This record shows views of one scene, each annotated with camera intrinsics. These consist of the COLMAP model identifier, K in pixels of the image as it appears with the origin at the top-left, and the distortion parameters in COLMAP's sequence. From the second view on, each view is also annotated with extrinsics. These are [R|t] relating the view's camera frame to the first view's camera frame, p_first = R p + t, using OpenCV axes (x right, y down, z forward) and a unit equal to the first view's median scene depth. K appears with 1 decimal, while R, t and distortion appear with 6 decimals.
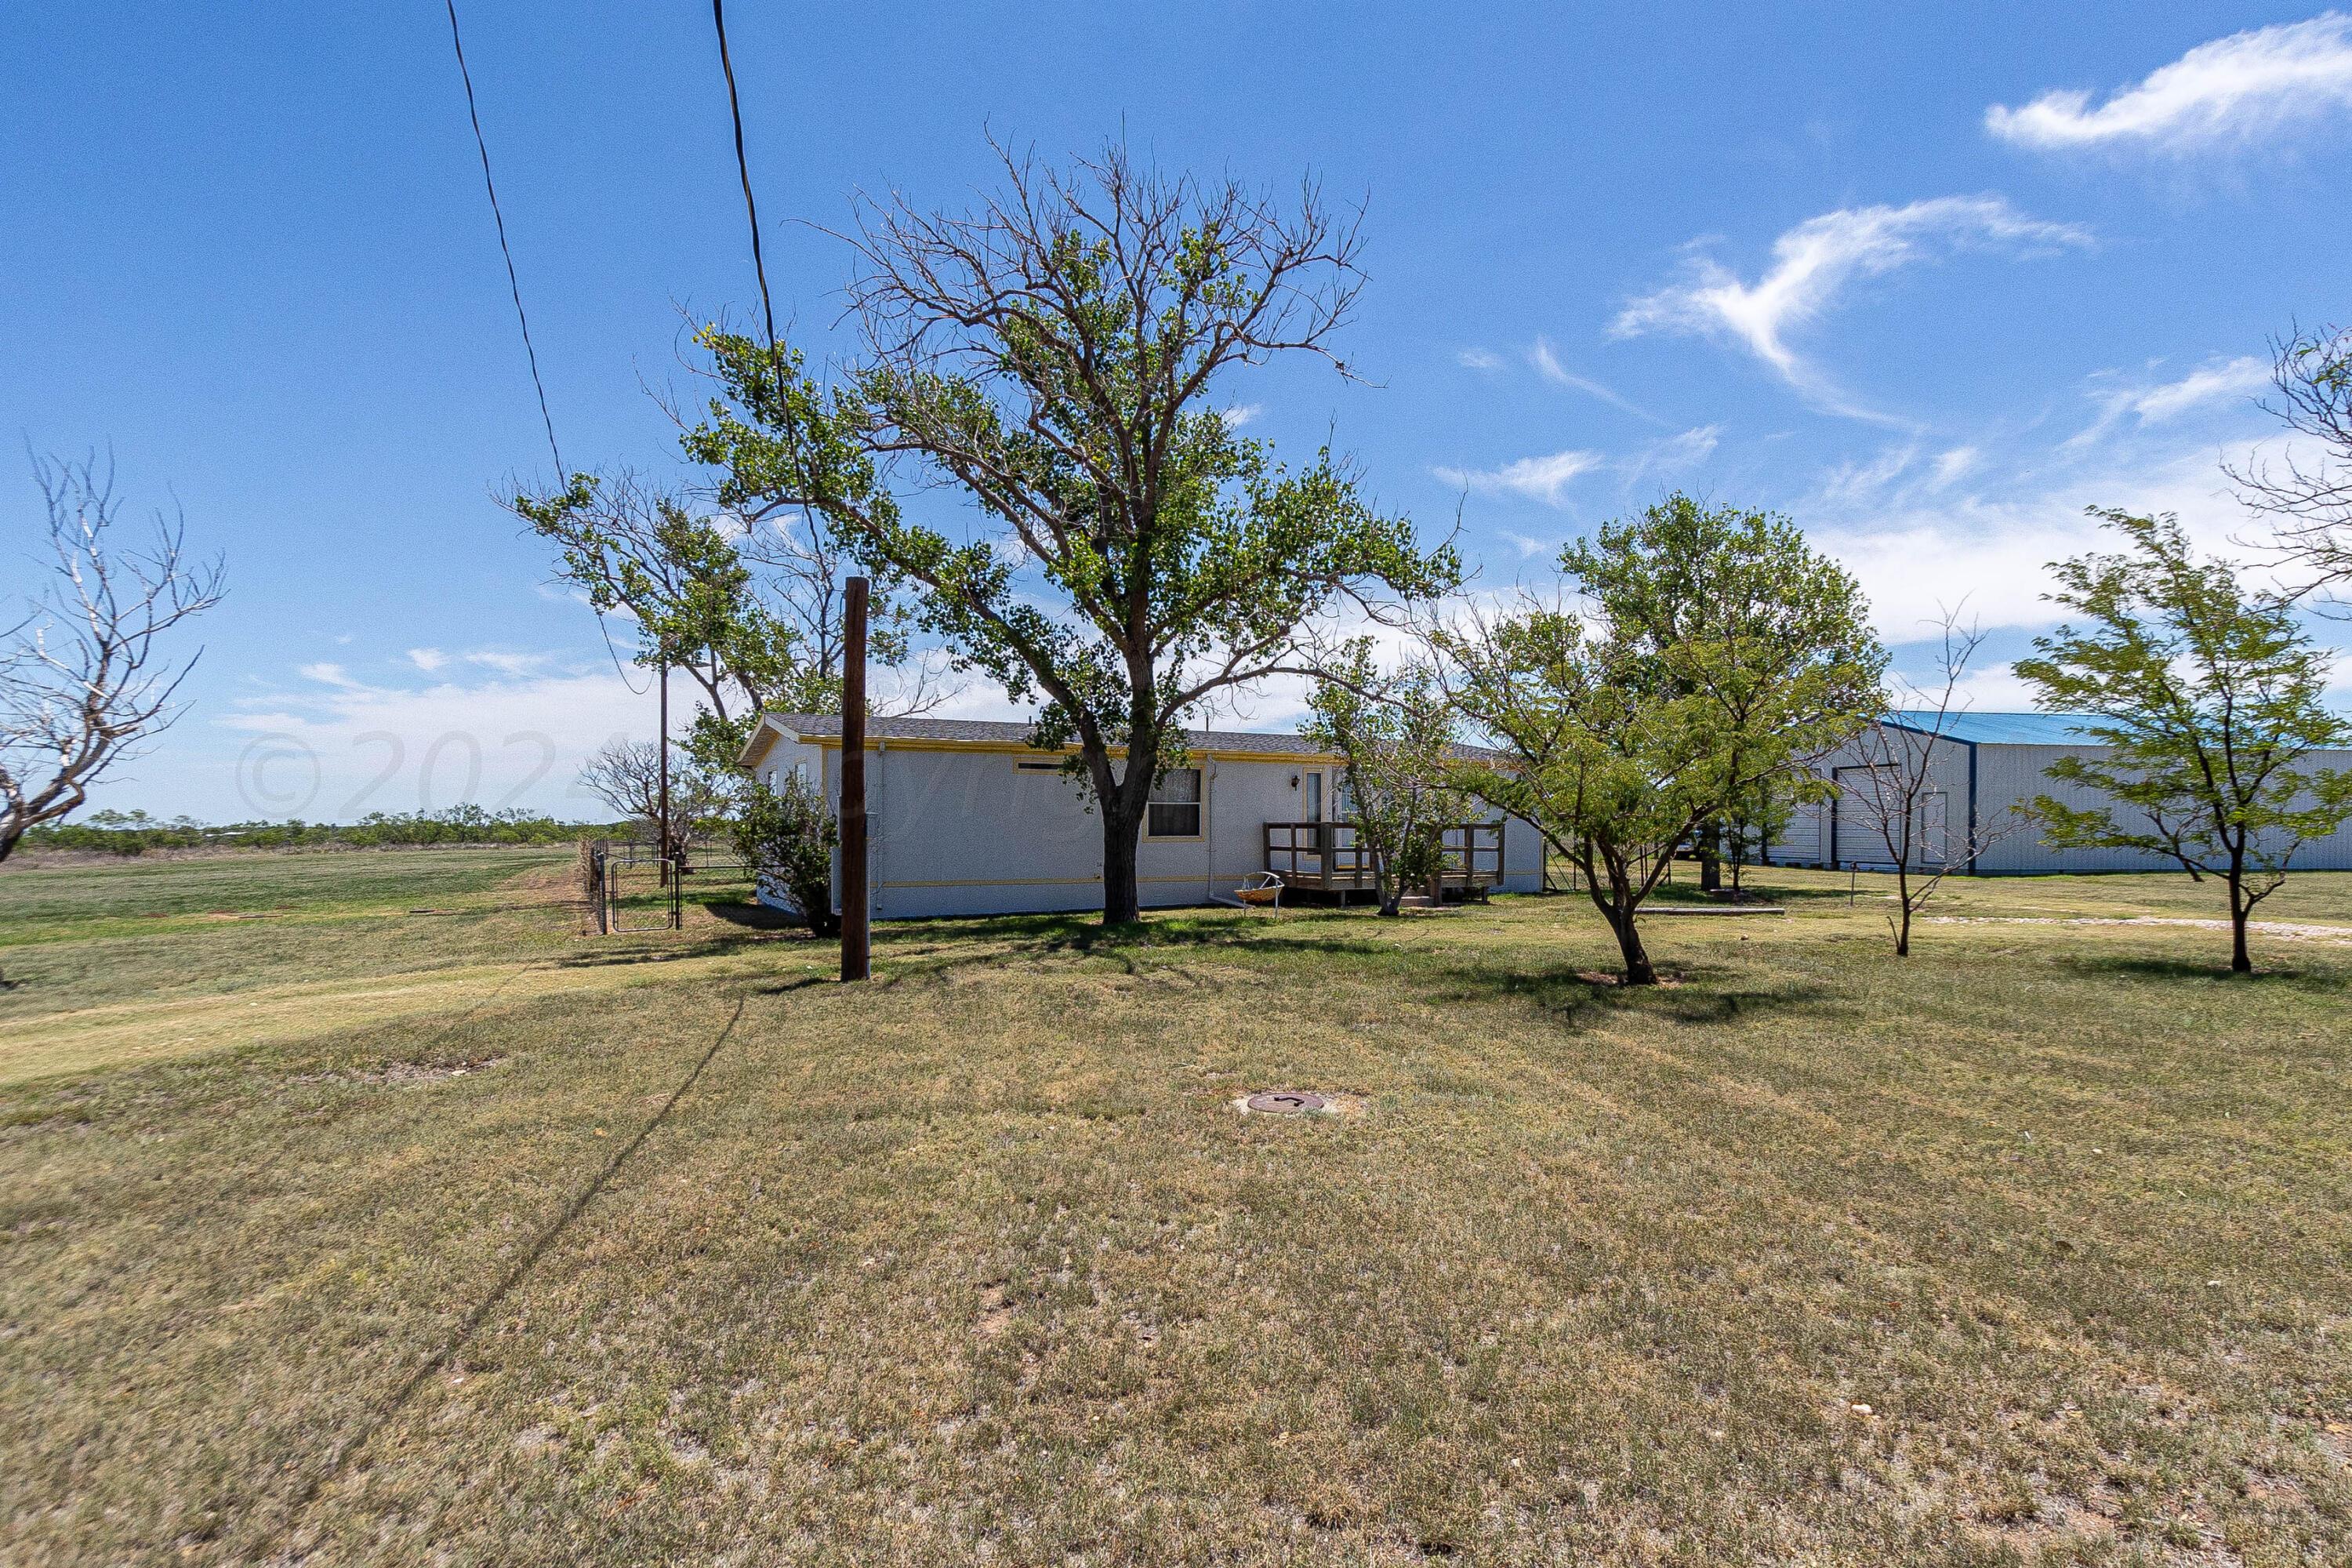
lens RADIAL K [[1225.6, 0, 1213.7], [0, 1225.6, 843.5], [0, 0, 1]] dist [0.009665, -0.000328]
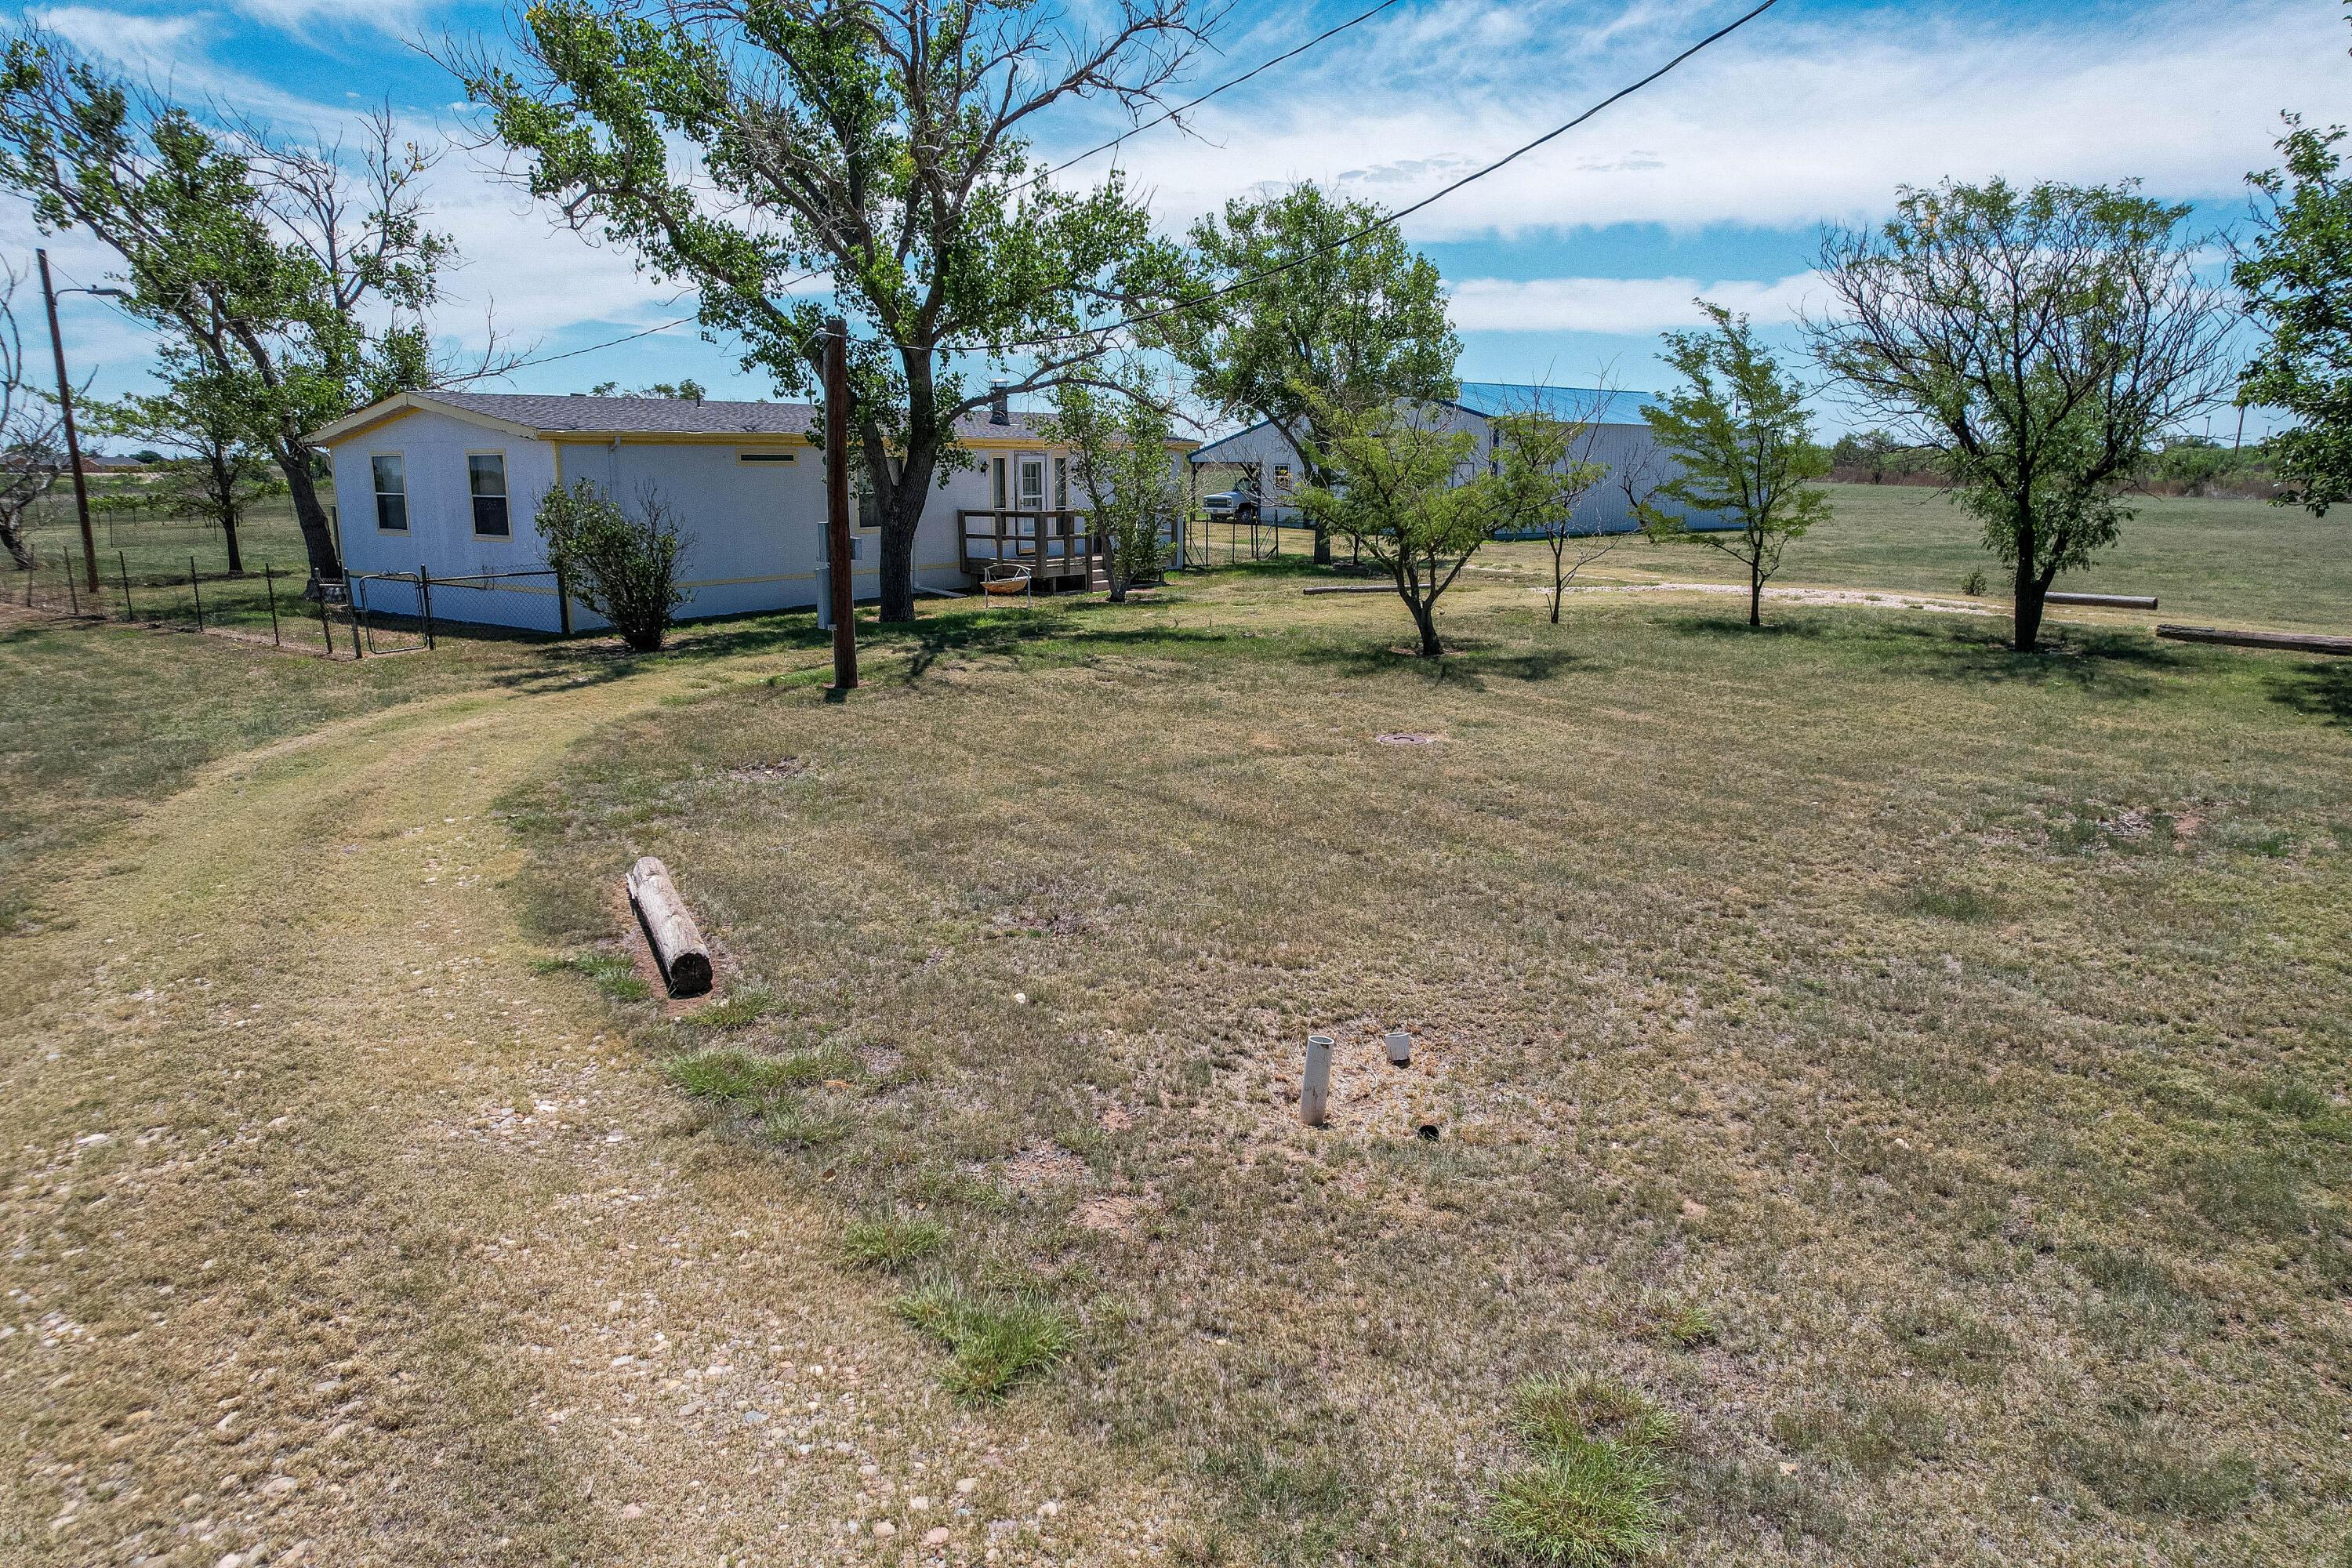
lens RADIAL K [[1540.9, 0, 1179.9], [0, 1540.9, 794.3], [0, 0, 1]] dist [-0.085473, 0.088688]
pose [[0.906000, -0.088085, 0.414012, -0.413318], [0.003295, 0.979545, 0.201198, -0.050640], [-0.423266, -0.180921, 0.887758, -0.273040]]
